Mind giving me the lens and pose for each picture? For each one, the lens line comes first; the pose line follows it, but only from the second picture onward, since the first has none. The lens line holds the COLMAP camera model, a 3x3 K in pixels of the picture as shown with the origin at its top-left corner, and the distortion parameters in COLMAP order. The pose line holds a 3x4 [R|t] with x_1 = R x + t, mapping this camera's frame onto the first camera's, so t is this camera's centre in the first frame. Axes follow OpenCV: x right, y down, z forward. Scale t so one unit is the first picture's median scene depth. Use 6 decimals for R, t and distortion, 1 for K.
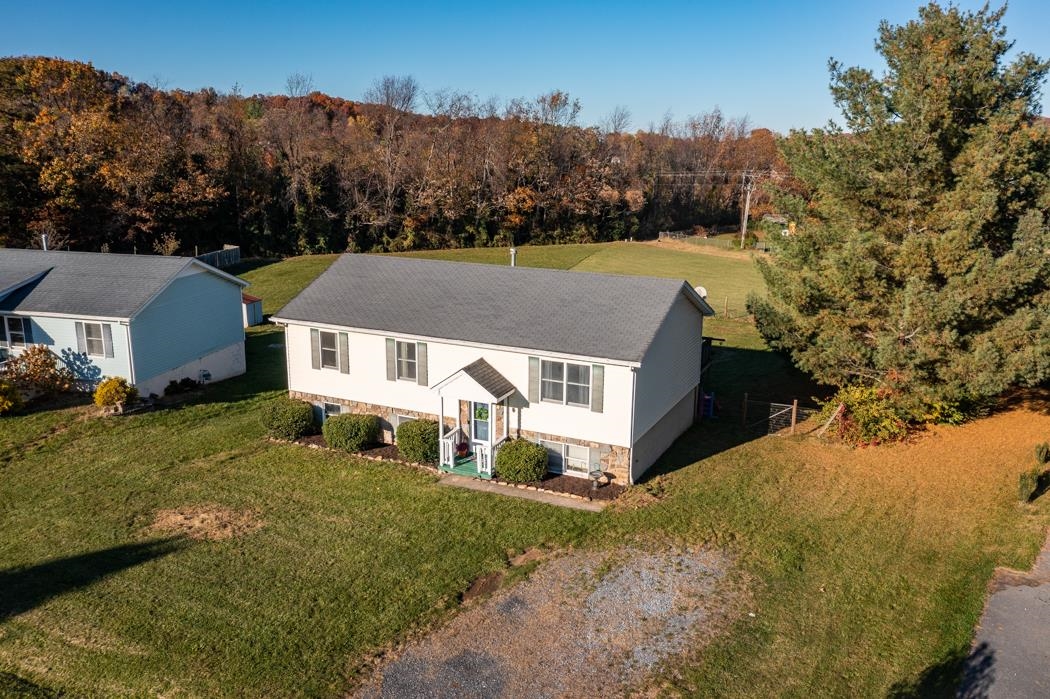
lens RADIAL K [[829.1, 0, 528.9], [0, 829.1, 338.3], [0, 0, 1]] dist [-0.021671, 0.019744]
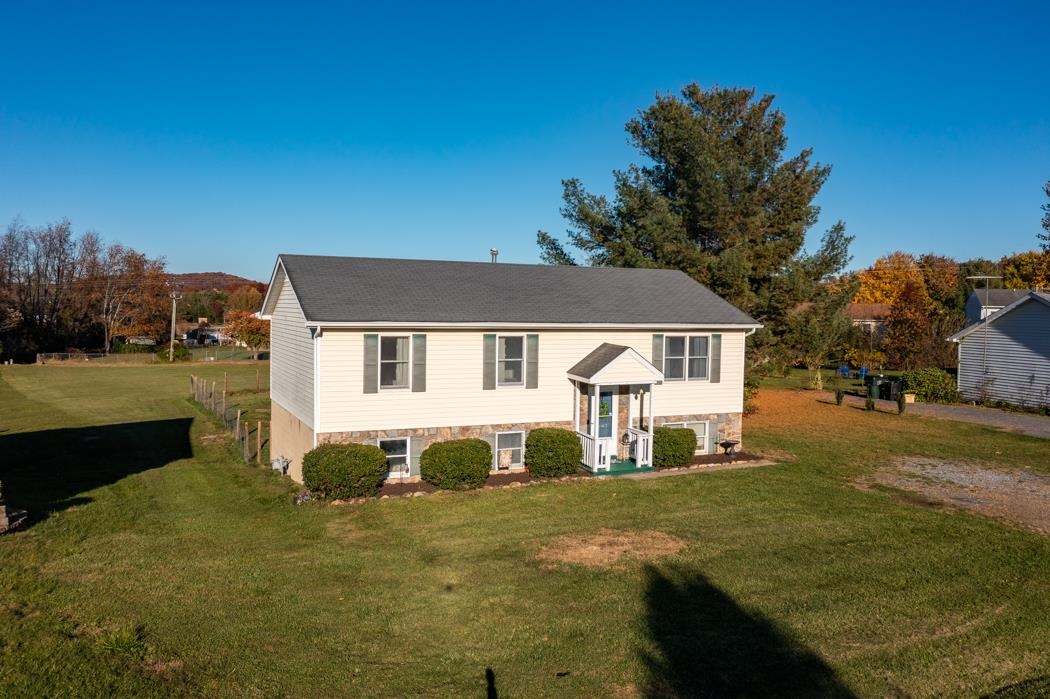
lens RADIAL K [[829.1, 0, 524.8], [0, 829.1, 318.4], [0, 0, 1]] dist [-0.021671, 0.019744]
pose [[0.637741, -0.010344, 0.770182, -0.762512], [0.164890, 0.978563, -0.123393, 0.089131], [-0.752395, 0.205688, 0.625775, 0.471486]]
